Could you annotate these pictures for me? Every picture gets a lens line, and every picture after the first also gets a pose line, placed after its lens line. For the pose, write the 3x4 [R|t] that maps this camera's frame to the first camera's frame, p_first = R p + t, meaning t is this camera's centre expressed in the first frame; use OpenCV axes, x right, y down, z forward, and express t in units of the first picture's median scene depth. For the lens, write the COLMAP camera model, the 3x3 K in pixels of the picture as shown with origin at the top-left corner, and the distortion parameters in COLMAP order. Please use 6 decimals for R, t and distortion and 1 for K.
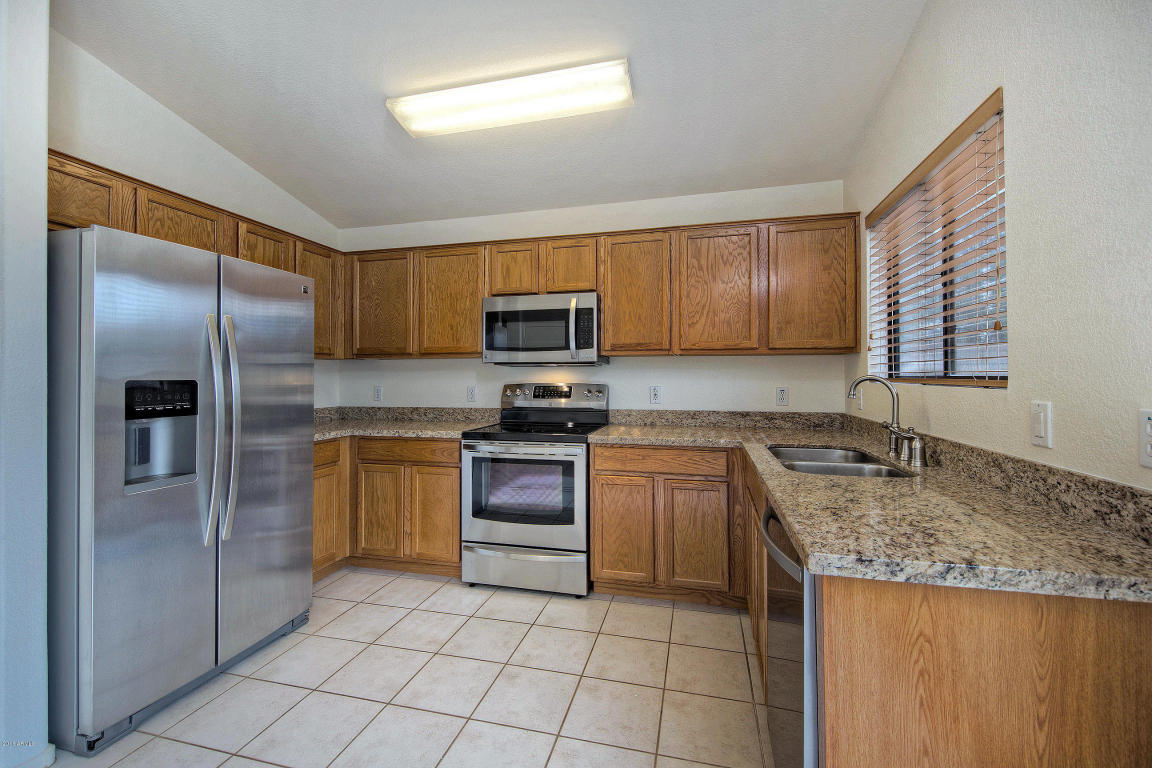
lens RADIAL K [[475.4, 0, 582.1], [0, 475.4, 373.1], [0, 0, 1]] dist [0.004816, -0.000887]
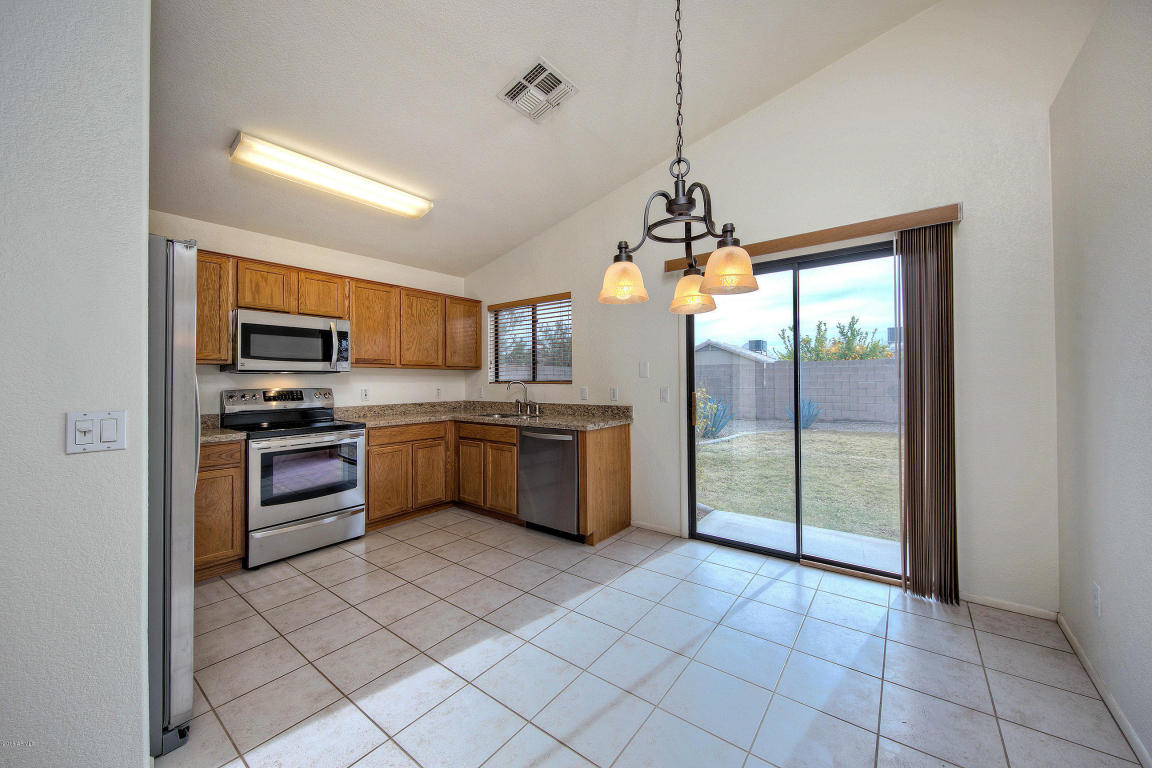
lens RADIAL K [[423.2, 0, 585.1], [0, 423.2, 374.6], [0, 0, 1]] dist [0.012745, -0.000520]
pose [[0.382741, 0.012089, 0.923777, -0.903089], [-0.001491, 0.999921, -0.012468, 0.000303], [-0.923855, 0.003395, 0.382729, -0.104266]]
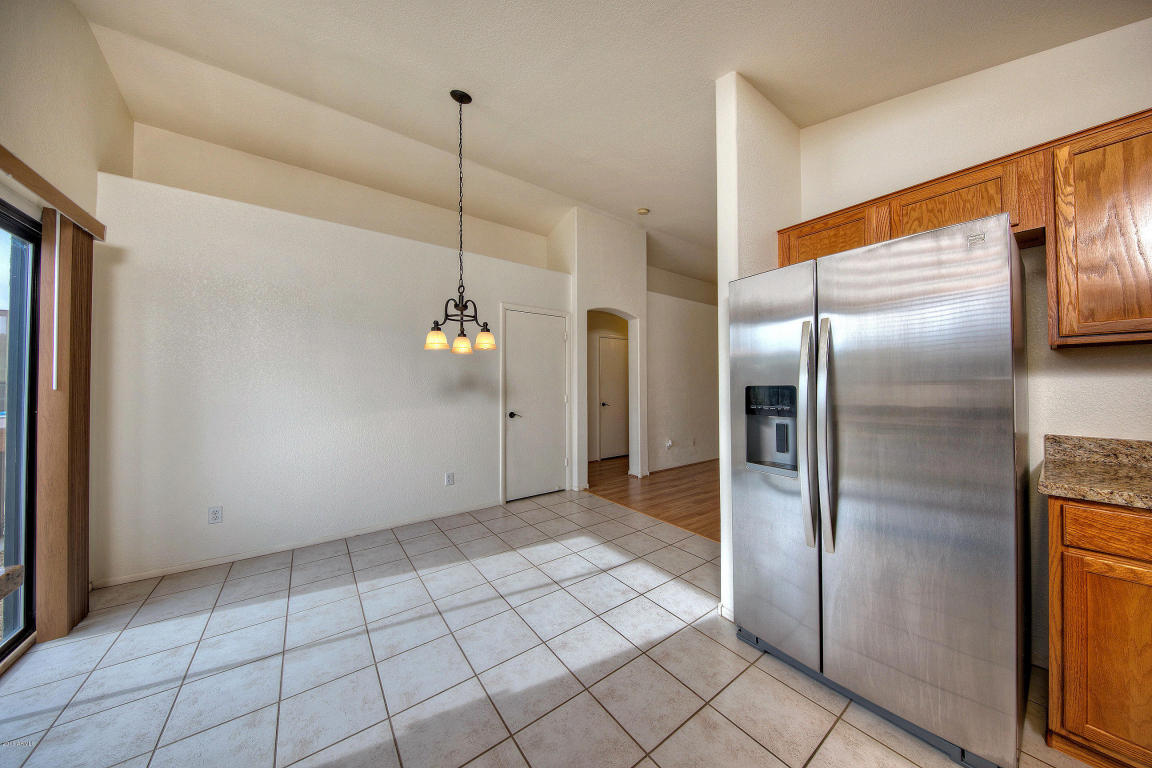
lens RADIAL K [[369.6, 0, 585.3], [0, 369.6, 382.8], [0, 0, 1]] dist [-0.002997, -0.001988]
pose [[-0.622764, 0.002097, -0.782407, 0.110057], [0.015070, 0.999843, -0.009315, 0.002264], [0.782264, -0.017592, -0.622698, 0.790128]]
